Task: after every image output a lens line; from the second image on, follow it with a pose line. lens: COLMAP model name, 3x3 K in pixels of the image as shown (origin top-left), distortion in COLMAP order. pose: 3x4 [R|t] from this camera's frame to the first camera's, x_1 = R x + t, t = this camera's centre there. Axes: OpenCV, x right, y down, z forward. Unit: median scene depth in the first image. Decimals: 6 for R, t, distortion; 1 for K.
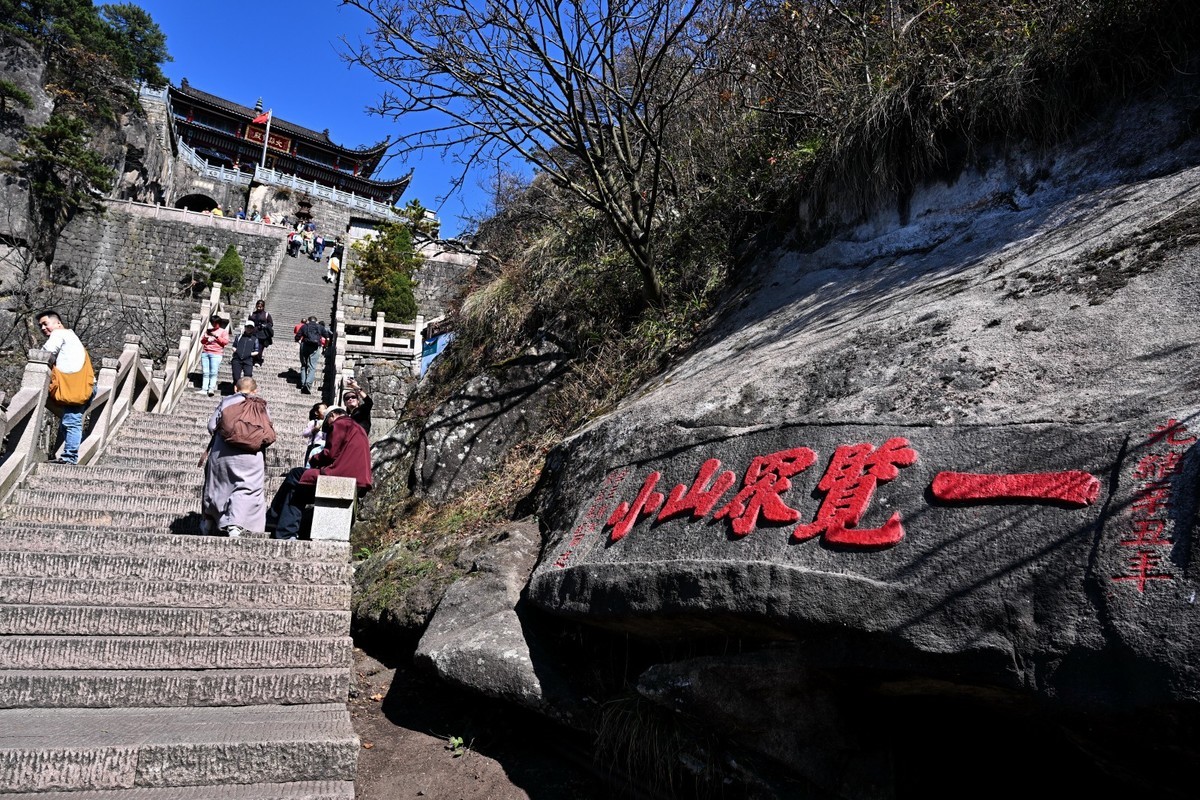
lens RADIAL K [[804.4, 0, 600.0], [0, 804.4, 400.0], [0, 0, 1]] dist [0.001141, -0.004134]
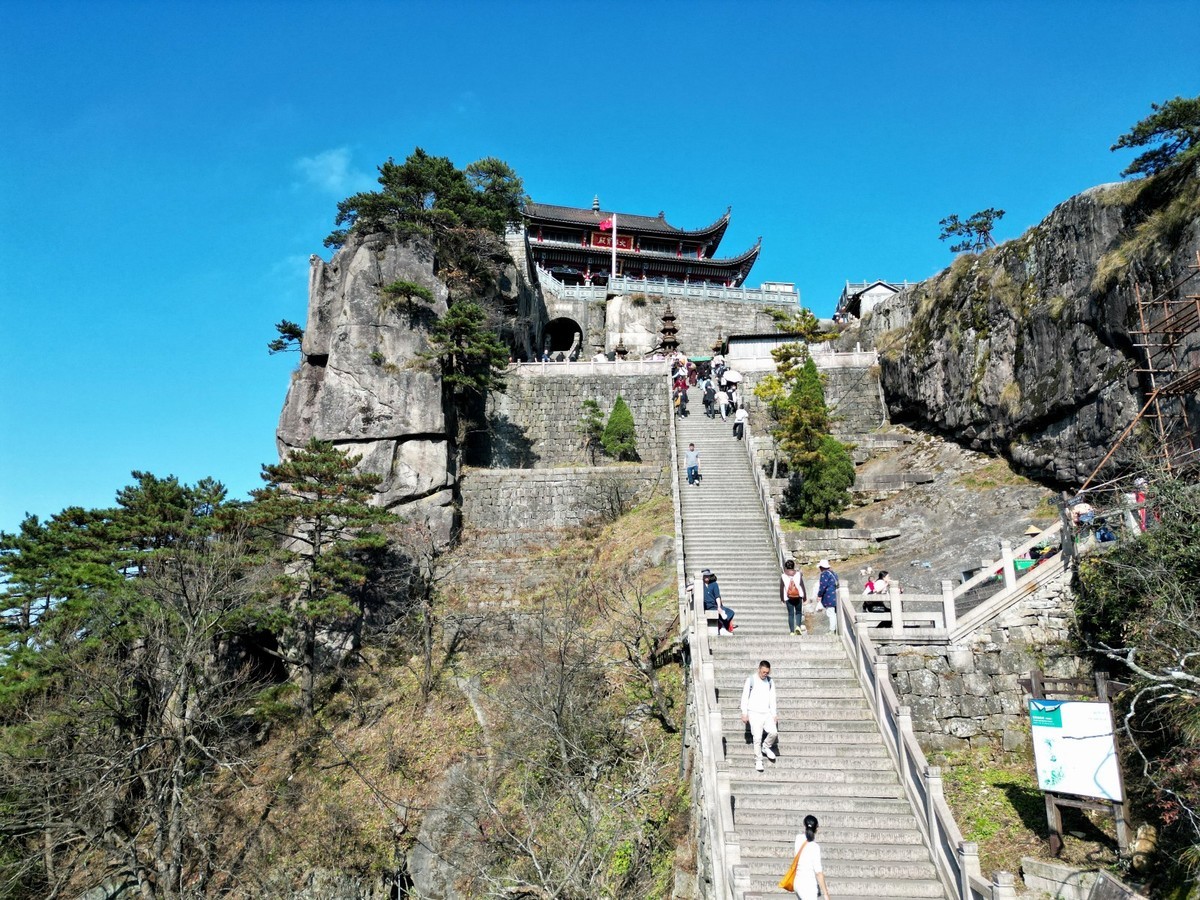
lens RADIAL K [[838.4, 0, 601.6], [0, 838.4, 452.2], [0, 0, 1]] dist [0.085277, -0.081629]
pose [[0.914417, -0.107413, -0.390260, -0.058977], [0.114914, 0.993367, -0.004156, -0.077662], [0.388118, -0.041046, 0.920695, 0.044064]]
